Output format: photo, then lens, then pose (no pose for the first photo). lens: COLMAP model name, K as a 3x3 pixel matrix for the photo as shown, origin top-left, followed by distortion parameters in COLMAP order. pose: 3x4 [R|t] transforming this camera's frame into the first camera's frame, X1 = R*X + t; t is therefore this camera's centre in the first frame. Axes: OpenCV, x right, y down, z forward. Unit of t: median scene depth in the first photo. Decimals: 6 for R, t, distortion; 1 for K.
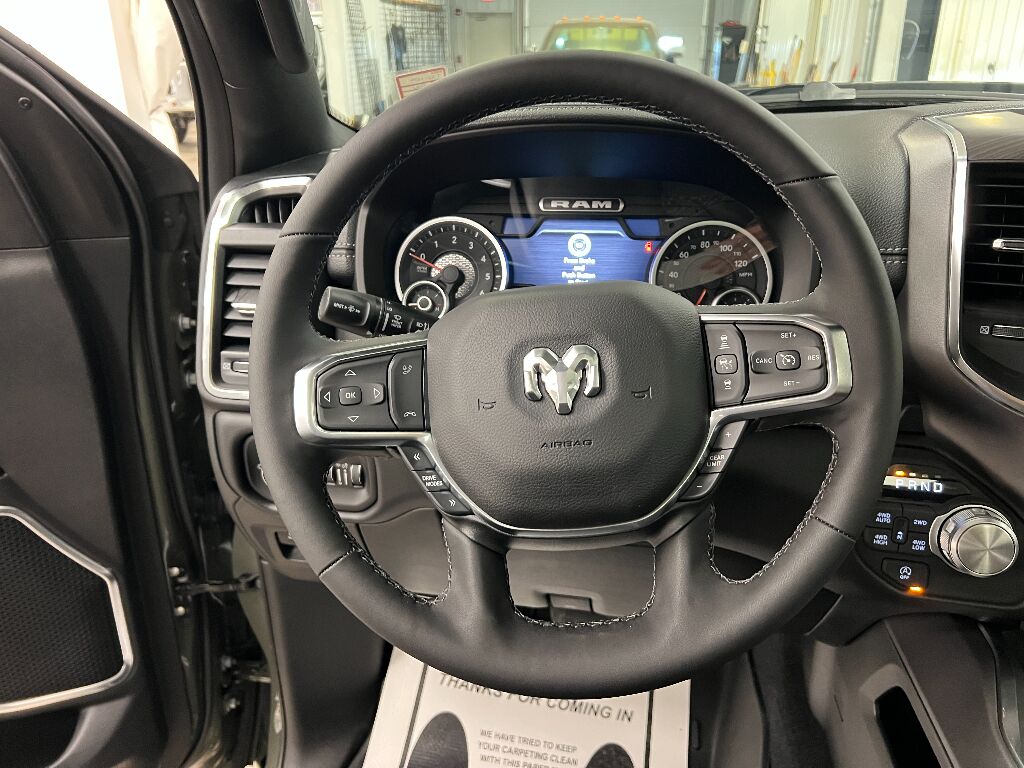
lens RADIAL K [[770.2, 0, 512.0], [0, 770.2, 384.0], [0, 0, 1]] dist [0.052822, -0.070413]
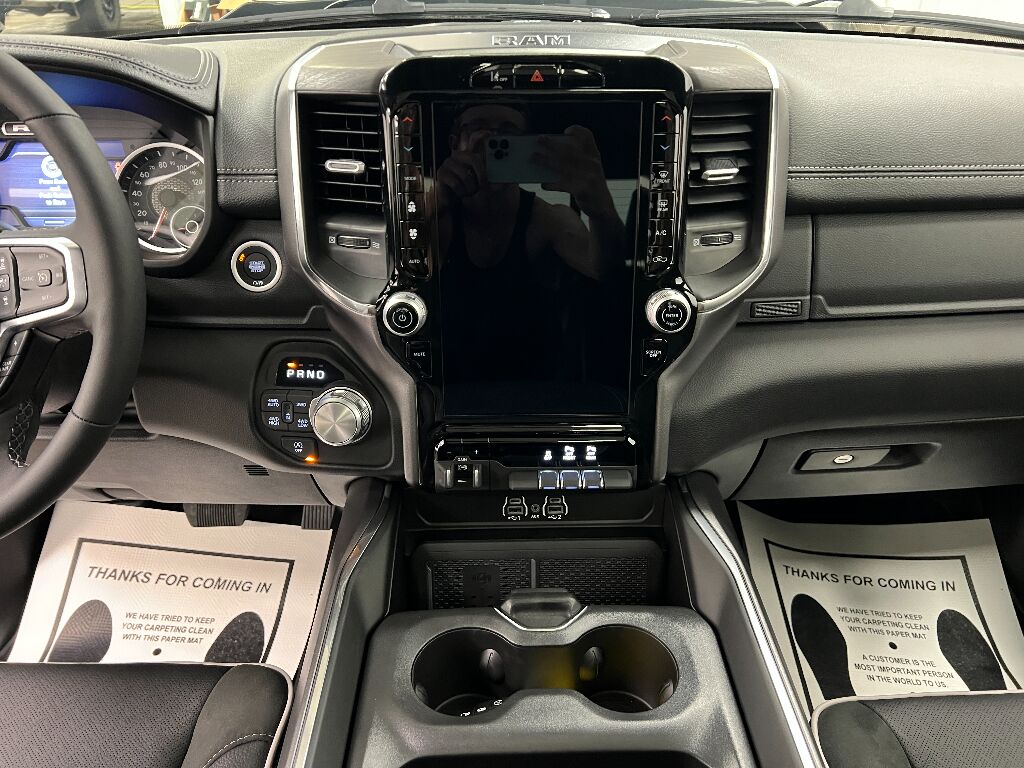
lens RADIAL K [[770.2, 0, 512.0], [0, 770.2, 384.0], [0, 0, 1]] dist [0.052822, -0.070413]
pose [[0.991201, -0.061579, 0.117172, 0.695636], [0.045788, 0.990061, 0.132977, 0.003061], [-0.124196, -0.126441, 0.984169, -0.204162]]
